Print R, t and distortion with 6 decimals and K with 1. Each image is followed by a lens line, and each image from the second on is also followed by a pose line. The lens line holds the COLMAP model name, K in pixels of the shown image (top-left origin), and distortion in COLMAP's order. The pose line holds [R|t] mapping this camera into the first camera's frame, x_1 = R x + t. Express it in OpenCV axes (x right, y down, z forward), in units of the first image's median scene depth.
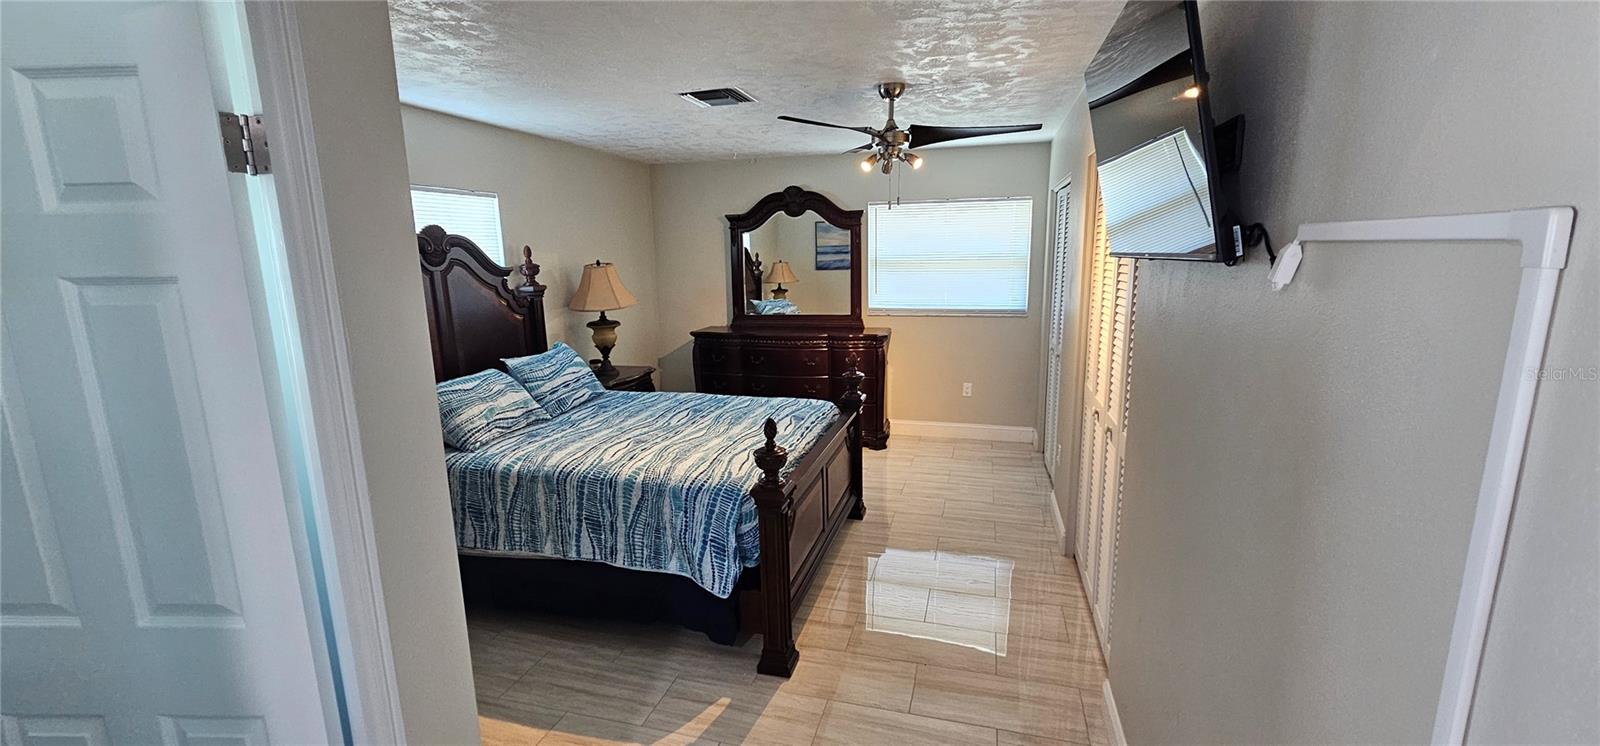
lens RADIAL K [[646.7, 0, 801.6], [0, 646.7, 368.4], [0, 0, 1]] dist [0.001677, -0.000123]
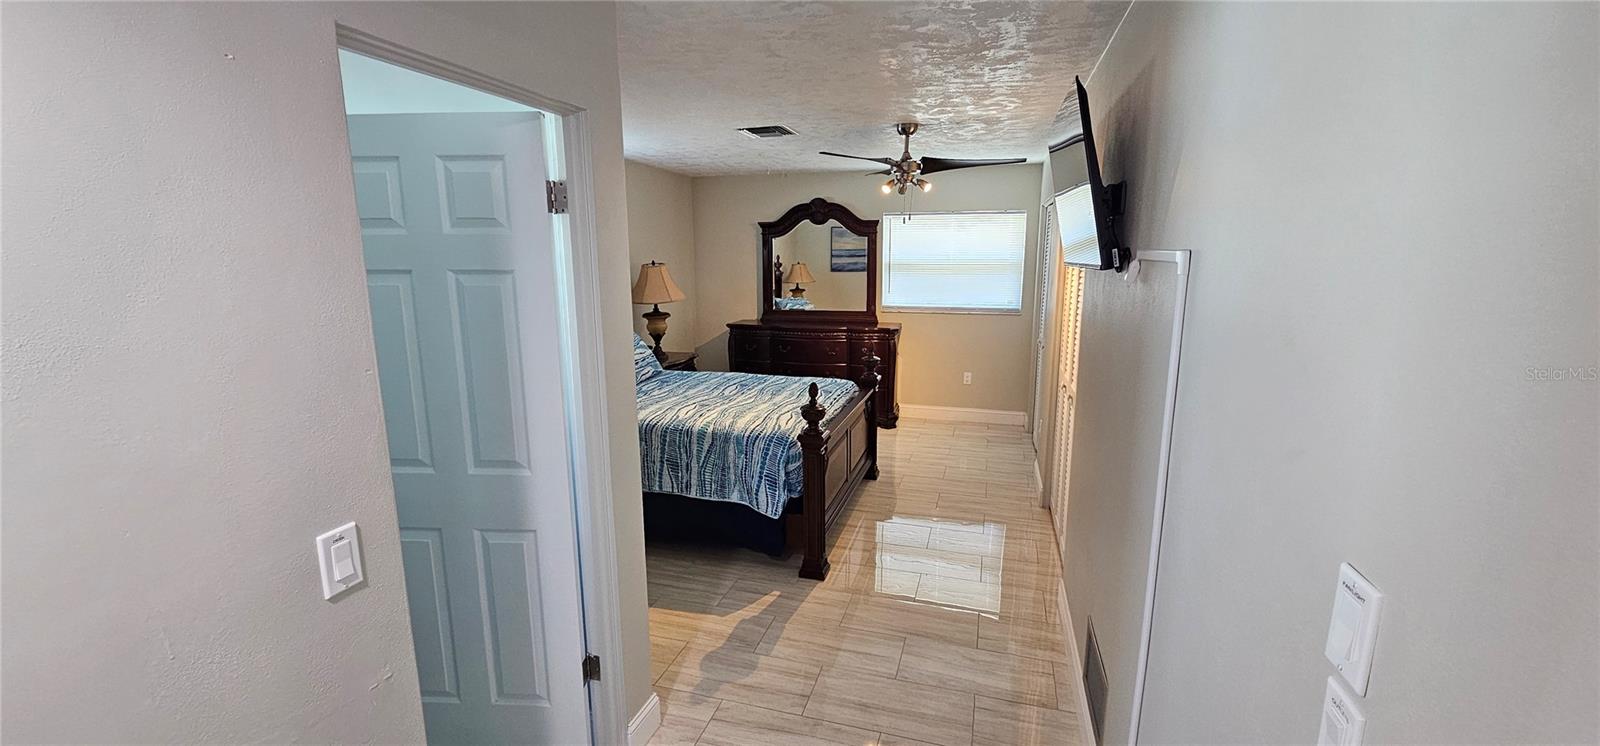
lens RADIAL K [[646.7, 0, 801.6], [0, 646.7, 368.4], [0, 0, 1]] dist [0.001677, -0.000123]
pose [[0.999832, 0.016058, -0.008827, -0.045885], [-0.016076, 0.999869, -0.001960, 0.038224], [0.008794, 0.002101, 0.999959, -0.247124]]
